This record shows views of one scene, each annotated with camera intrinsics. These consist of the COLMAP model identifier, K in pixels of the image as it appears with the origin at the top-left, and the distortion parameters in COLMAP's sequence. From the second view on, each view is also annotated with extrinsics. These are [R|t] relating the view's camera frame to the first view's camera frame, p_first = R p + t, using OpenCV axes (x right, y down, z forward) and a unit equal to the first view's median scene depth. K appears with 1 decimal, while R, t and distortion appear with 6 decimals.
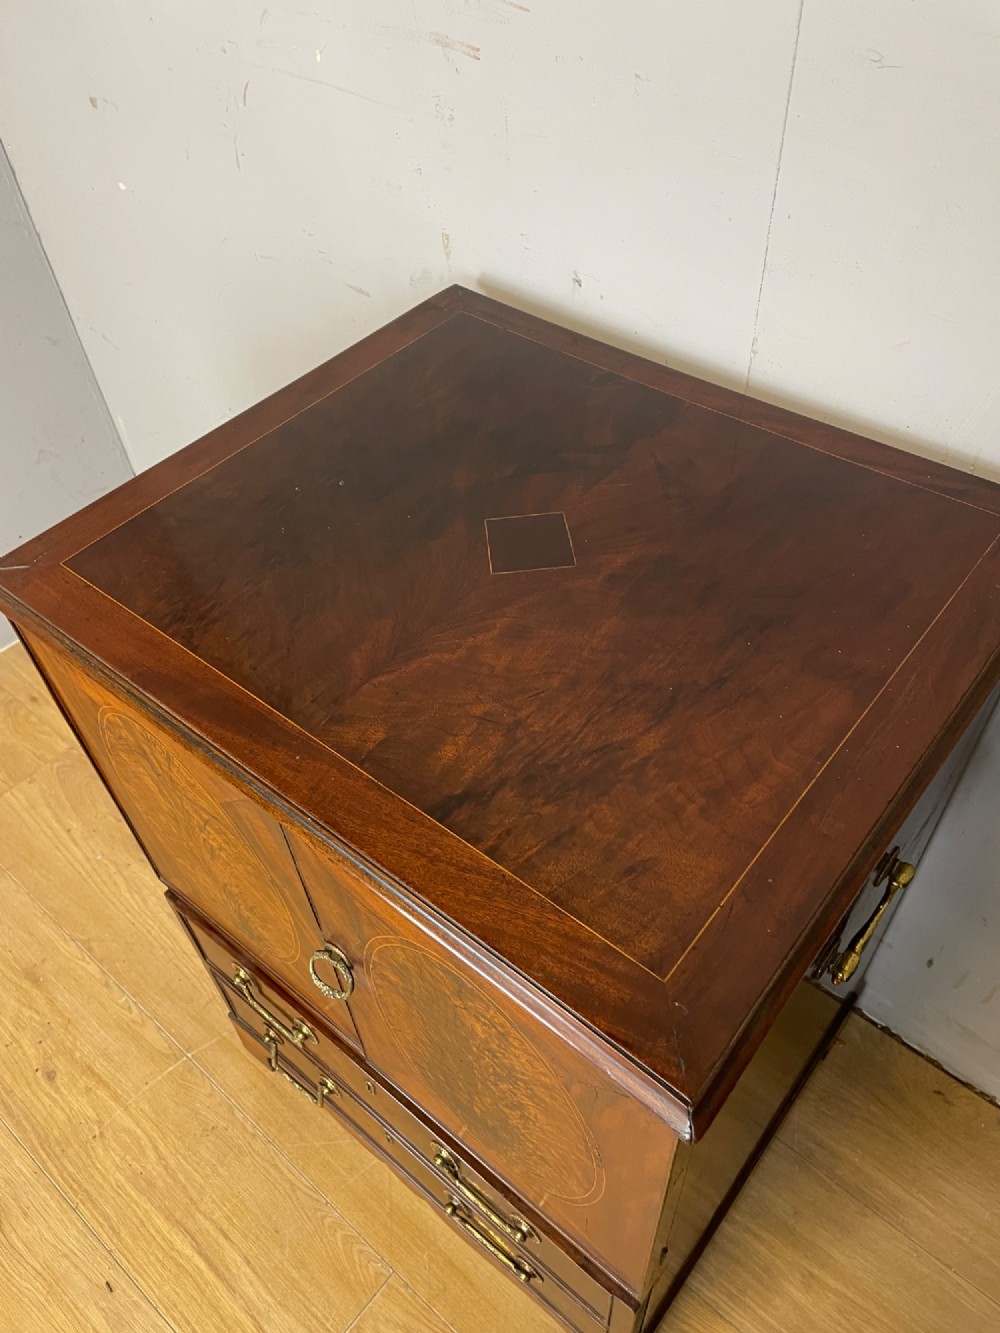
lens RADIAL K [[1013.9, 0, 505.6], [0, 1013.9, 671.4], [0, 0, 1]] dist [0.092093, -0.121477]
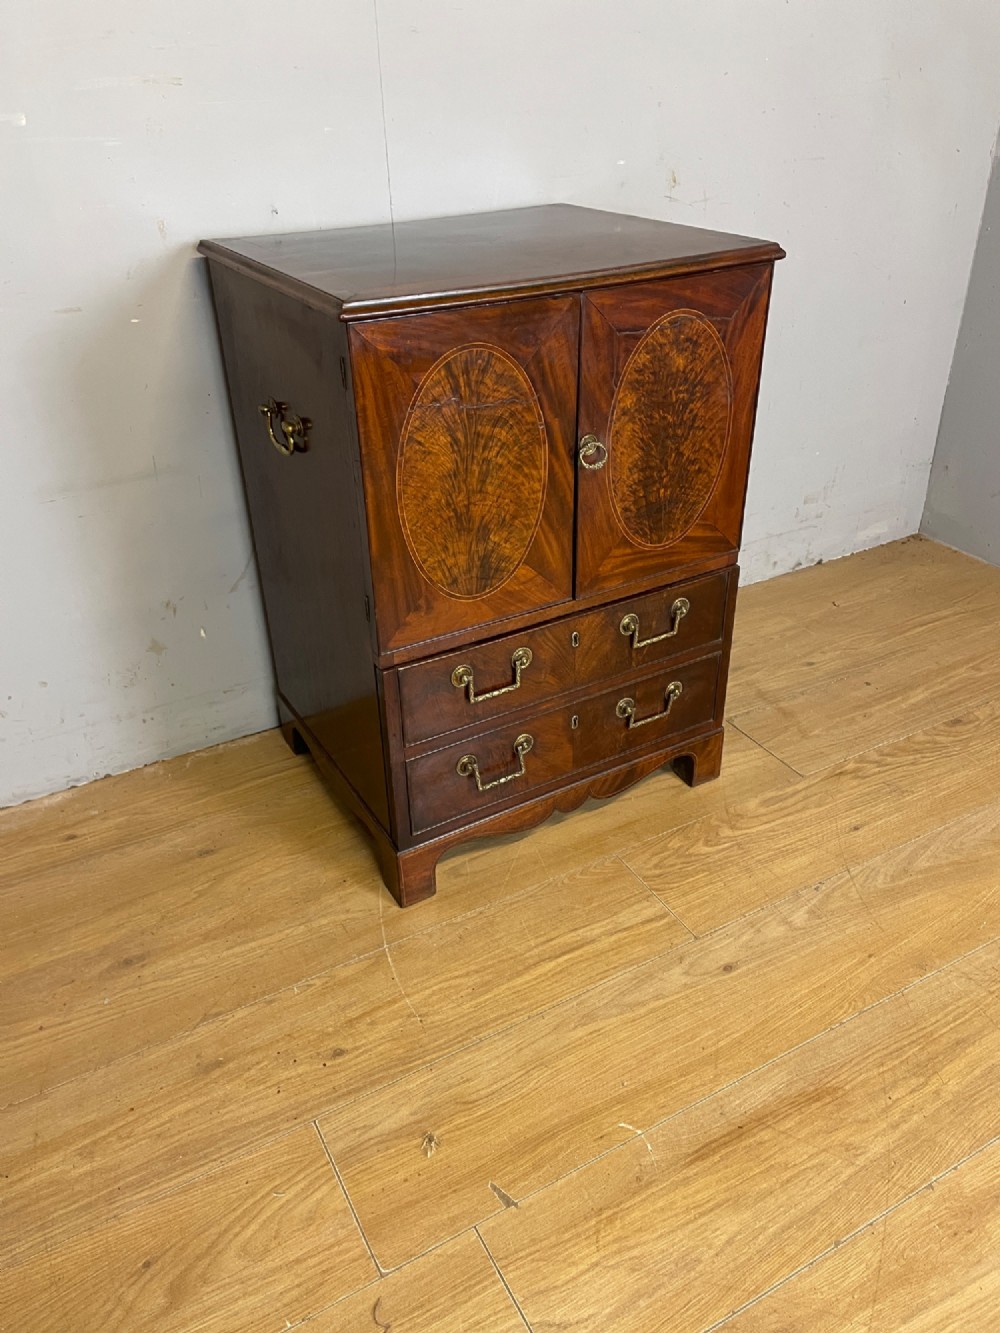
lens RADIAL K [[1013.9, 0, 504.9], [0, 1013.9, 665.7], [0, 0, 1]] dist [0.092093, -0.121477]
pose [[0.349048, -0.451176, 0.821344, -1.087986], [0.698848, 0.709249, 0.092610, 0.170900], [-0.624321, 0.541670, 0.562865, 0.190484]]
